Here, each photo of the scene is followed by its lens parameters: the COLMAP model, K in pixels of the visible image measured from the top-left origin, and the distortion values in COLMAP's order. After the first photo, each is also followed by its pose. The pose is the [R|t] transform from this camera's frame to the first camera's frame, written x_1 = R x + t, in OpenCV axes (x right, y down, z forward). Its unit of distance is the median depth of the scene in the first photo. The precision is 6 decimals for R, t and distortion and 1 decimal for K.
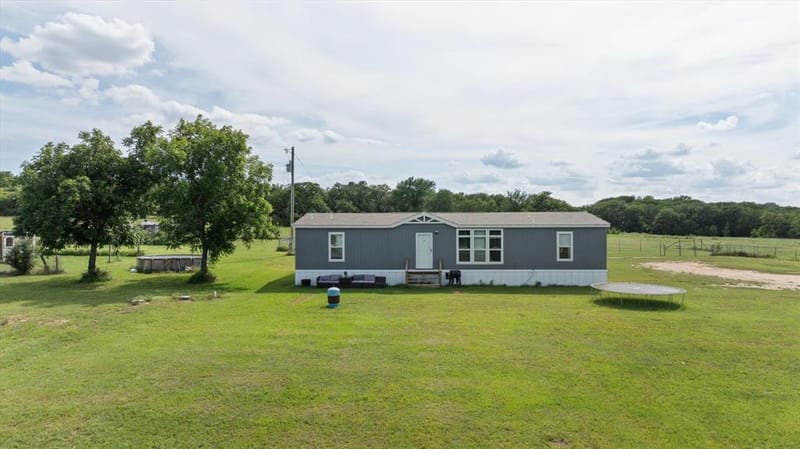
lens RADIAL K [[549.5, 0, 405.0], [0, 549.5, 224.6], [0, 0, 1]] dist [-0.009401, -0.004427]
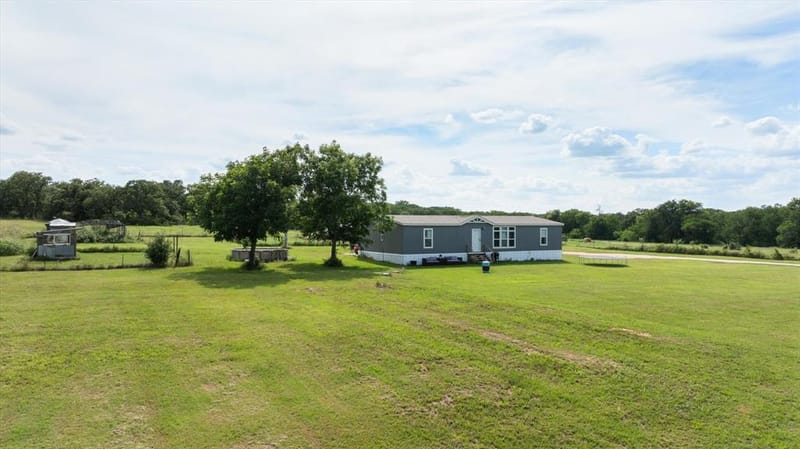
lens RADIAL K [[549.5, 0, 405.0], [0, 549.5, 224.6], [0, 0, 1]] dist [-0.009401, -0.004427]
pose [[0.868620, 0.002943, 0.495470, -0.920828], [-0.001702, 0.999994, -0.002956, 0.007773], [-0.495476, 0.001724, 0.868620, -0.261612]]
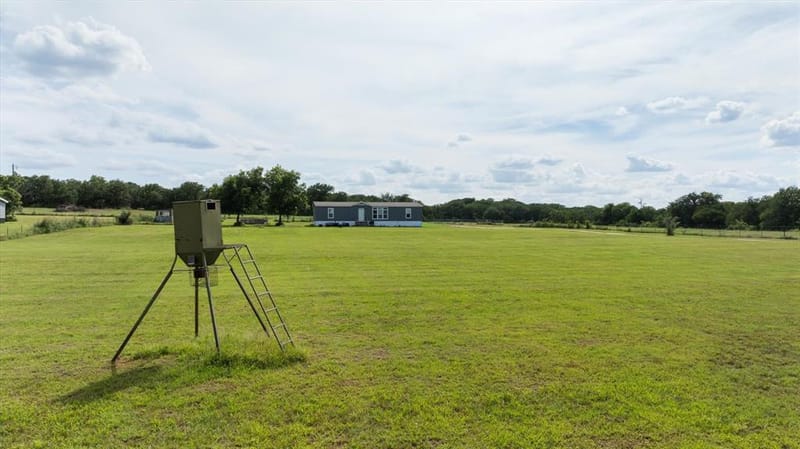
lens RADIAL K [[549.5, 0, 405.0], [0, 549.5, 224.6], [0, 0, 1]] dist [-0.009401, -0.004427]
pose [[0.977056, 0.001978, 0.212975, -0.359994], [-0.001309, 0.999994, -0.003284, 0.110113], [-0.212981, 0.002930, 0.977052, -1.898941]]
